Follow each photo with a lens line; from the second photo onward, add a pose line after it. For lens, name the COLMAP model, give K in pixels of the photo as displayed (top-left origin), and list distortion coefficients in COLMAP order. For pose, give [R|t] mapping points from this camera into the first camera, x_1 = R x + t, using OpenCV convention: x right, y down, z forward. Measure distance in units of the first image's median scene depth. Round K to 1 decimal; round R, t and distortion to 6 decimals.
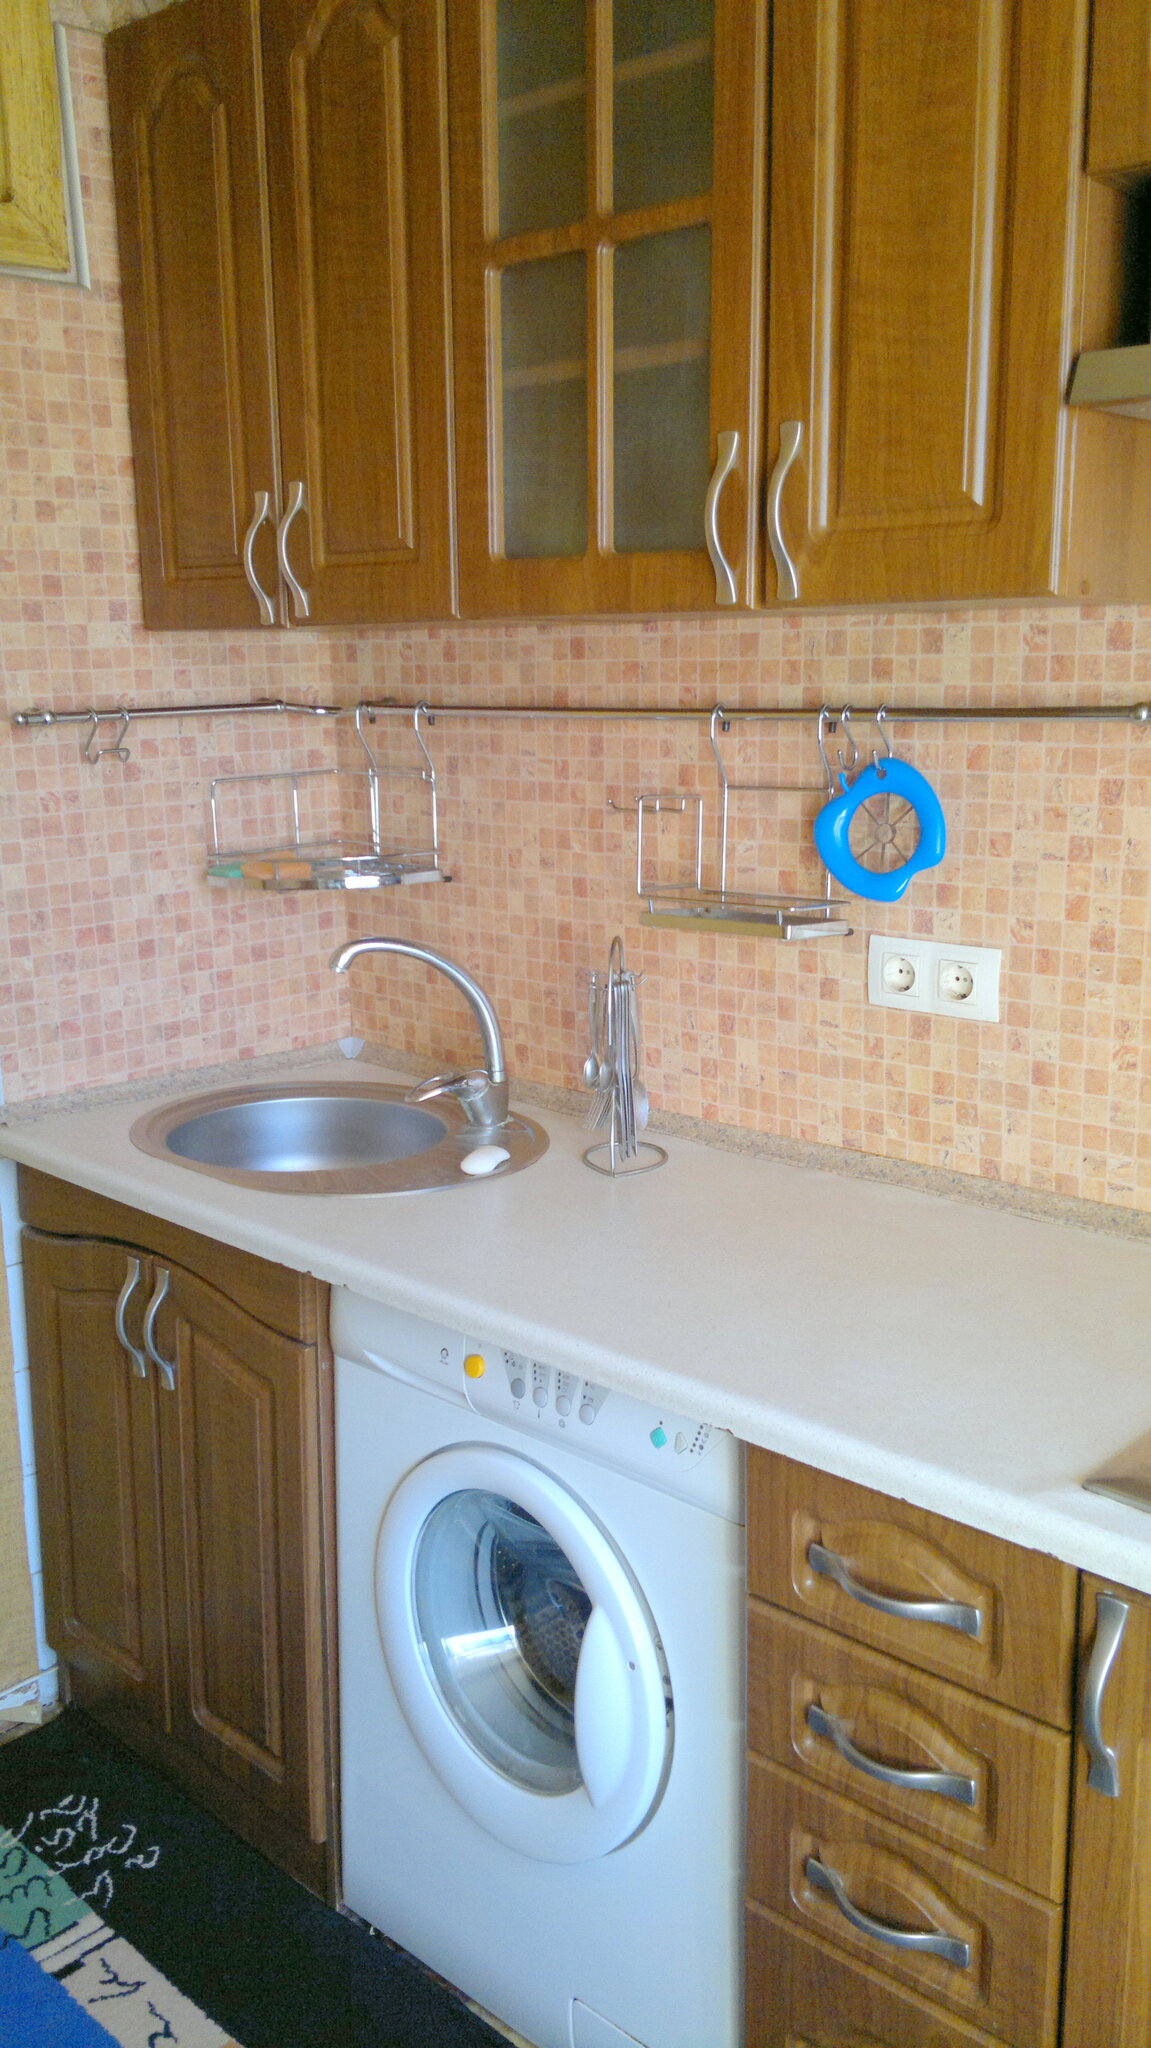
lens RADIAL K [[1772.3, 0, 571.4], [0, 1772.3, 1027.7], [0, 0, 1]] dist [0.077053, -0.014597]
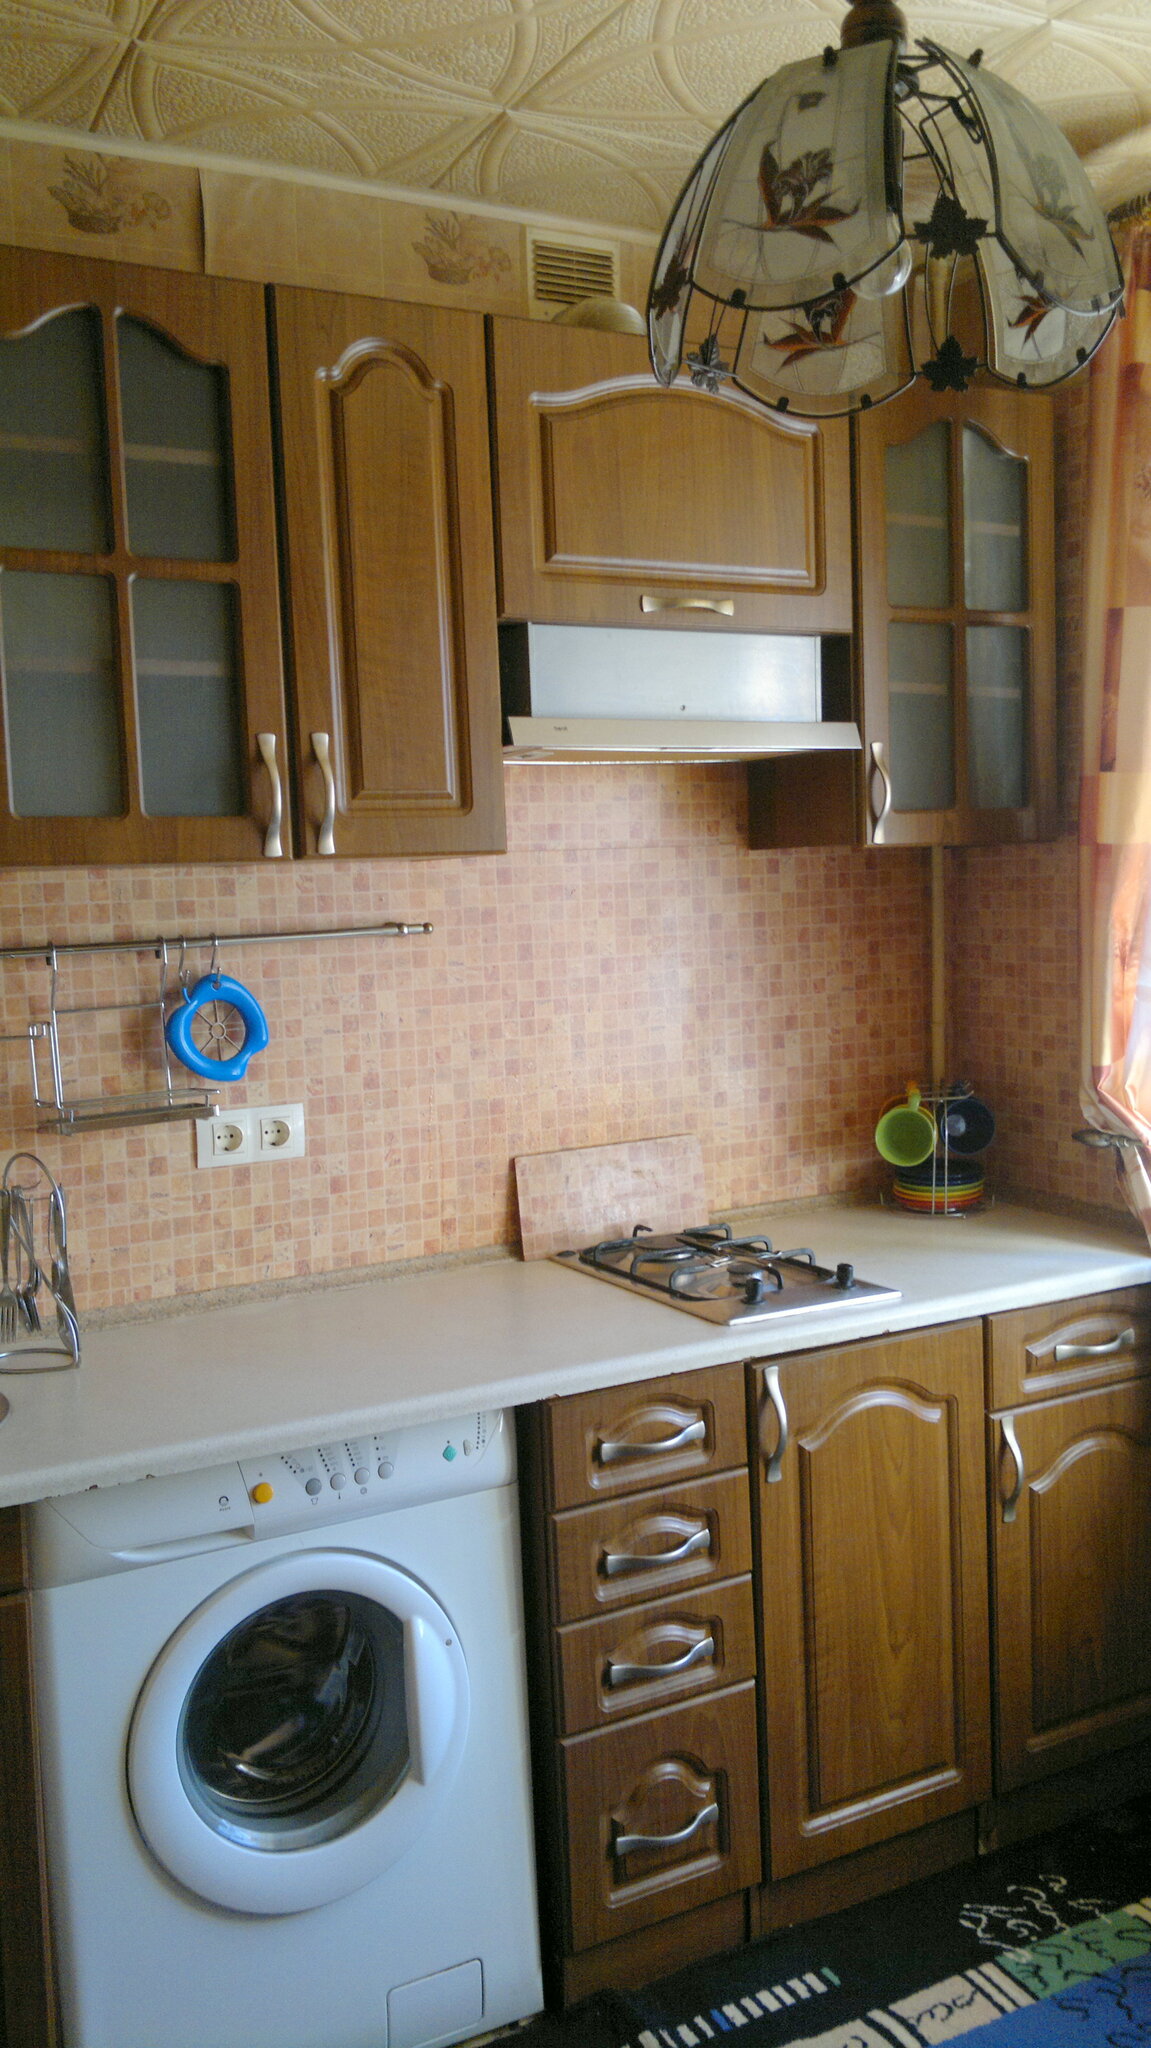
lens RADIAL K [[1772.3, 0, 571.4], [0, 1772.3, 1027.7], [0, 0, 1]] dist [0.077053, -0.014597]
pose [[0.280187, -0.068767, 0.957479, -1.012022], [0.235420, 0.971893, 0.000912, -0.052125], [-0.930630, 0.225154, 0.288501, 0.387064]]
